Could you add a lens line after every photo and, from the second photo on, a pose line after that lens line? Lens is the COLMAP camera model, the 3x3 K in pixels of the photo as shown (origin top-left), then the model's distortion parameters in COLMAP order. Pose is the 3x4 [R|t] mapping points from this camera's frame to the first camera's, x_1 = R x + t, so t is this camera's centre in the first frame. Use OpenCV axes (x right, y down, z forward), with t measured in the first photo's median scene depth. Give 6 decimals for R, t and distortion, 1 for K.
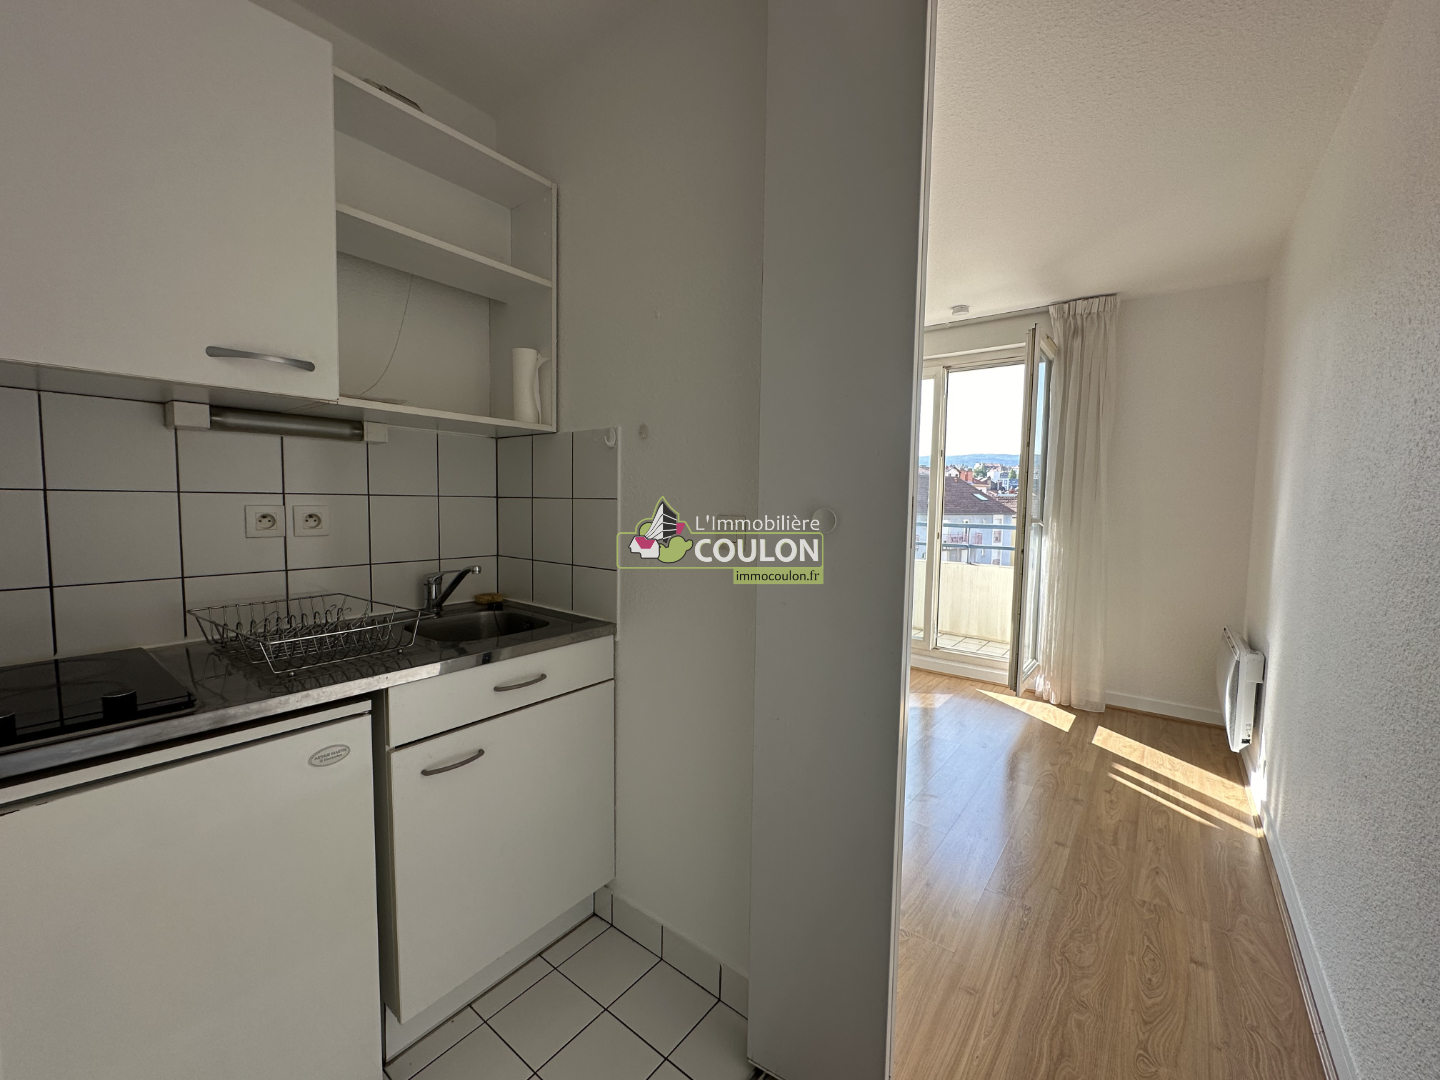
lens RADIAL K [[573.3, 0, 720.1], [0, 573.3, 544.5], [0, 0, 1]] dist [-0.002288, 0.000268]
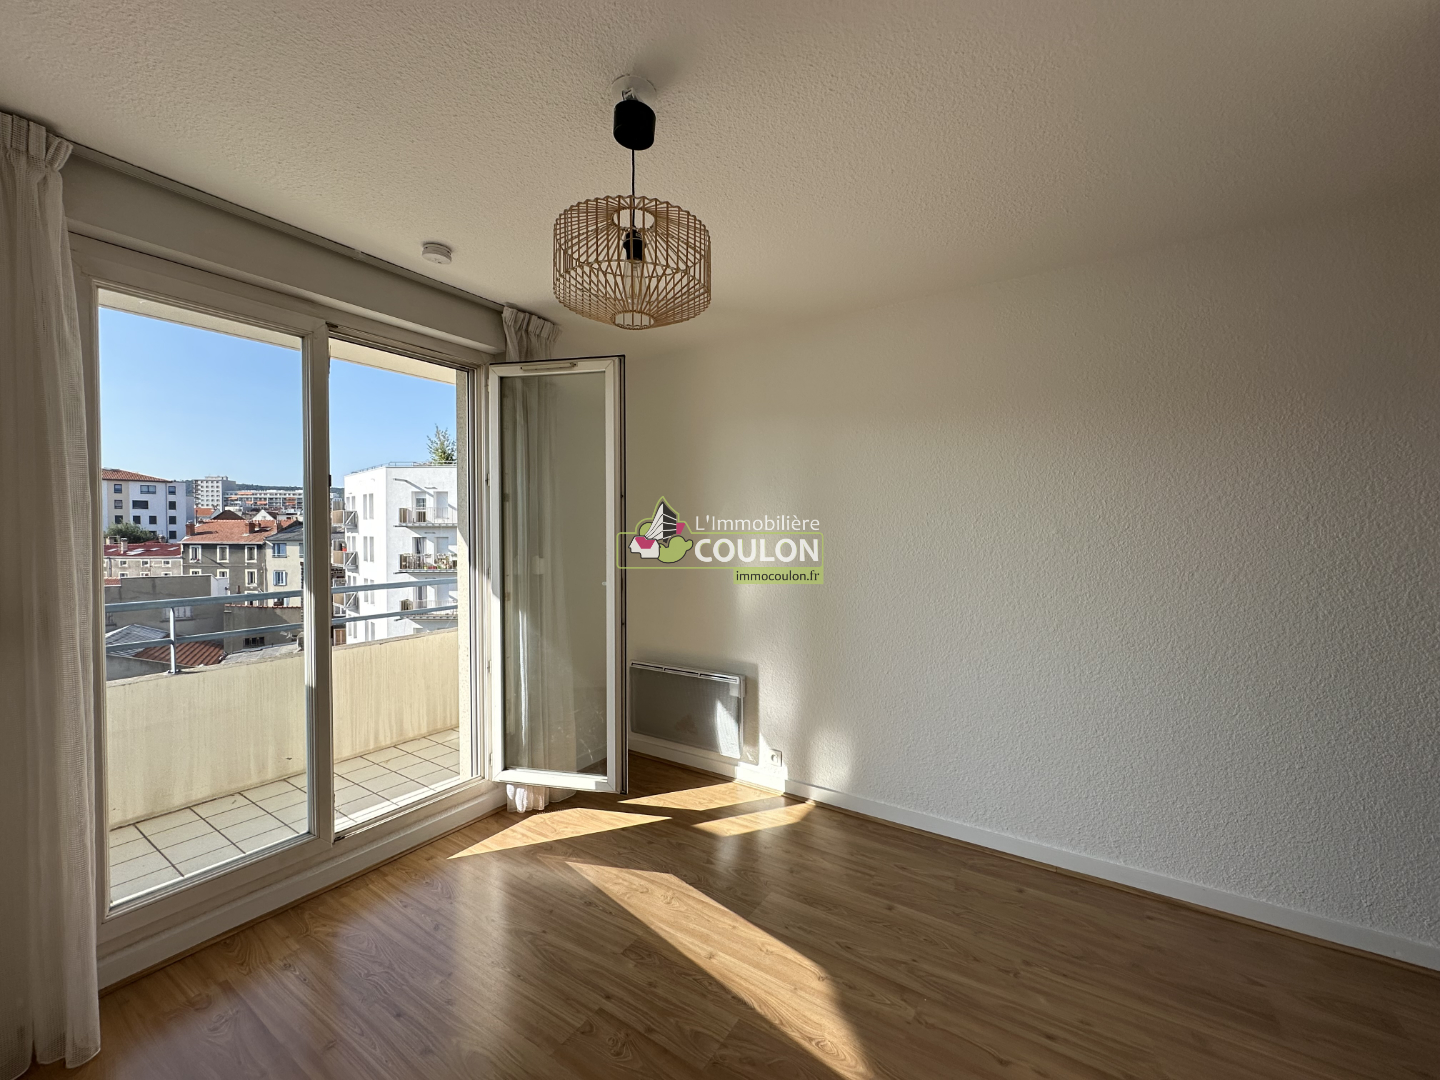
lens RADIAL K [[573.3, 0, 719.1], [0, 573.3, 538.5], [0, 0, 1]] dist [-0.002288, 0.000268]
pose [[-0.085078, -0.026028, 0.996034, -0.174262], [0.077524, 0.996455, 0.032661, -0.085233], [-0.993354, 0.079995, -0.082759, 0.633680]]
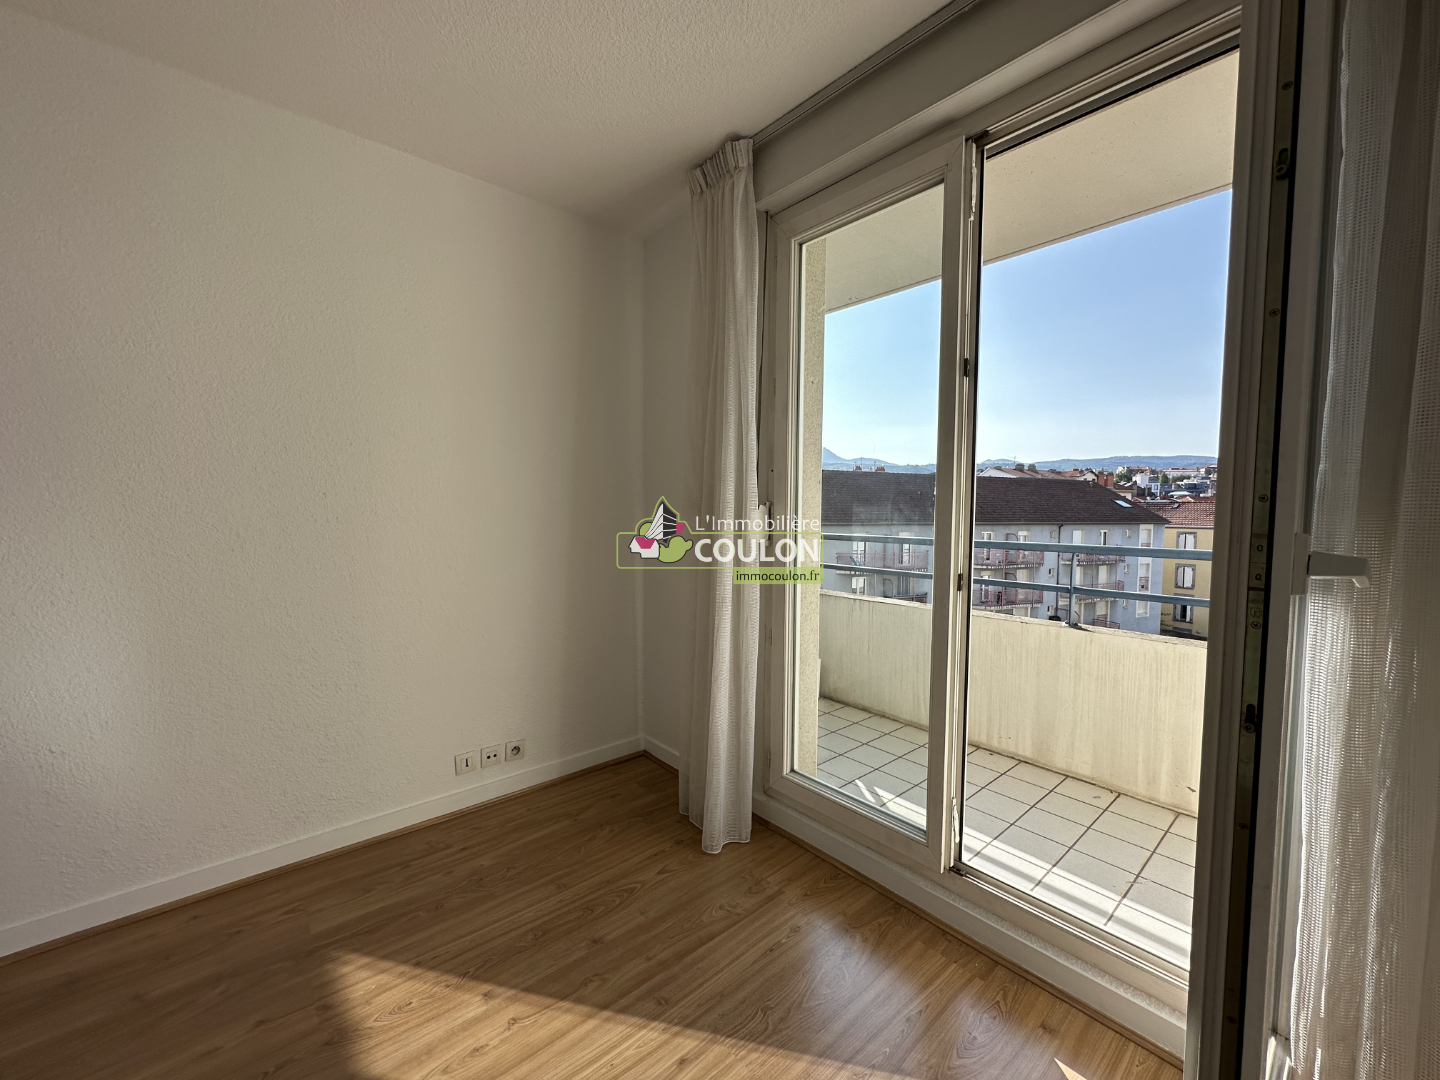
lens RADIAL K [[573.3, 0, 719.7], [0, 573.3, 540.7], [0, 0, 1]] dist [-0.002288, 0.000268]
pose [[0.982120, 0.003459, -0.188226, 0.277375], [-0.008007, 0.999694, -0.023409, -0.029905], [0.188087, 0.024498, 0.981847, 0.555404]]
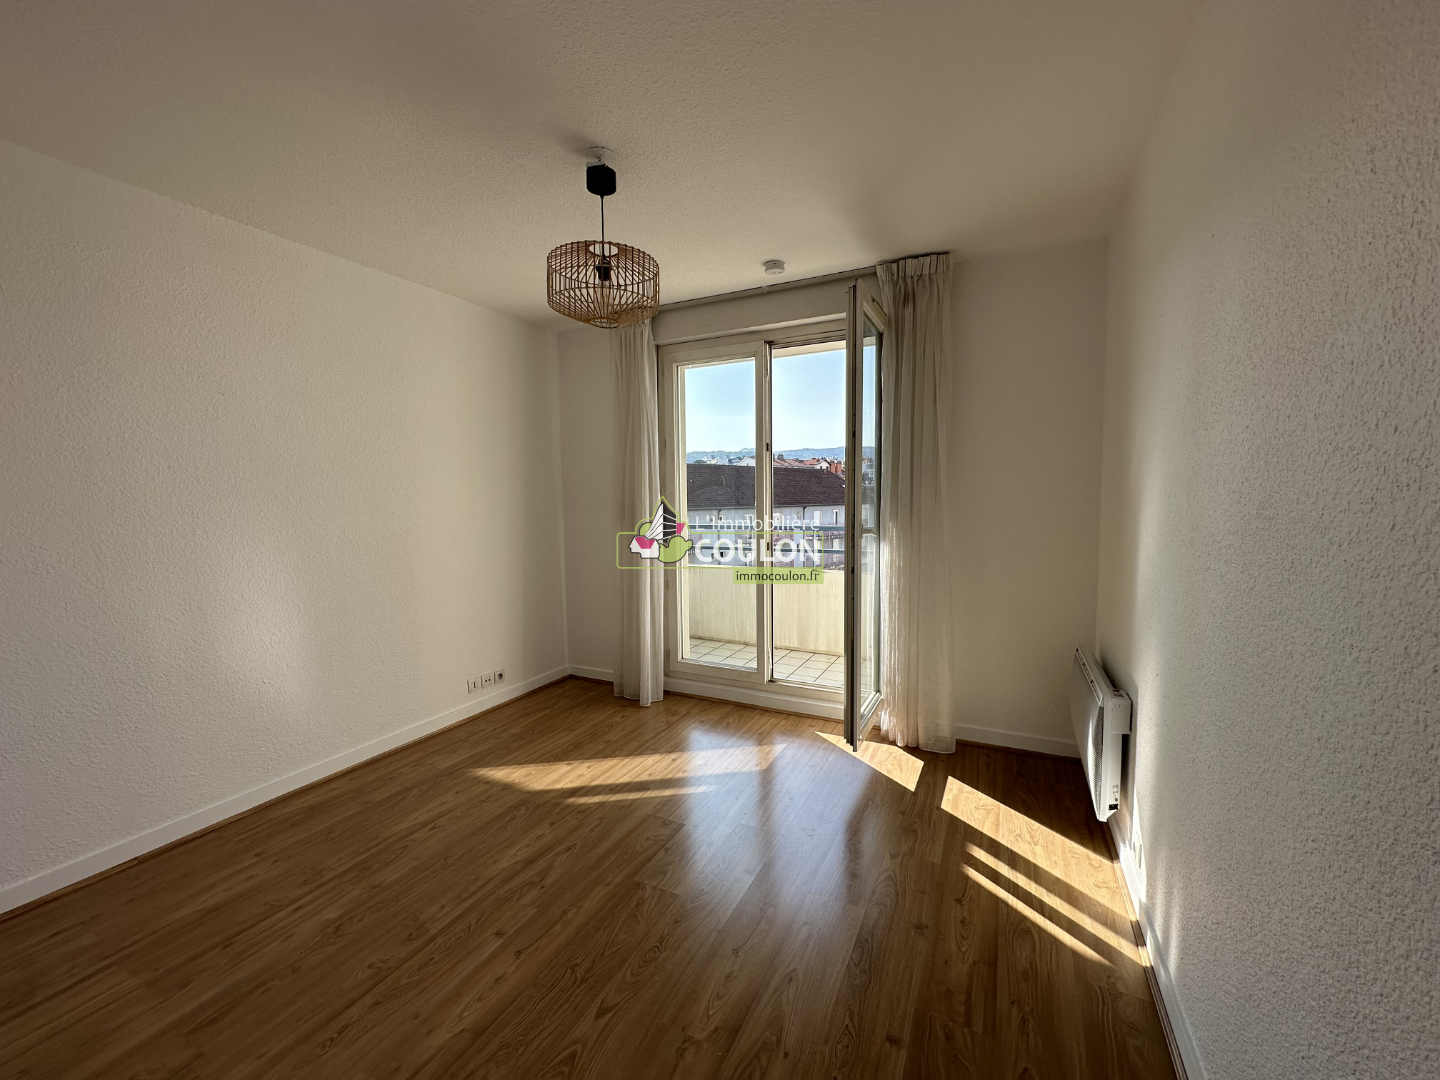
lens RADIAL K [[573.3, 0, 719.7], [0, 573.3, 541.7], [0, 0, 1]] dist [-0.002288, 0.000268]
pose [[0.979393, -0.041219, 0.197711, 0.139746], [0.040397, 0.999150, 0.008192, -0.029248], [-0.197880, -0.000036, 0.980226, 0.189521]]
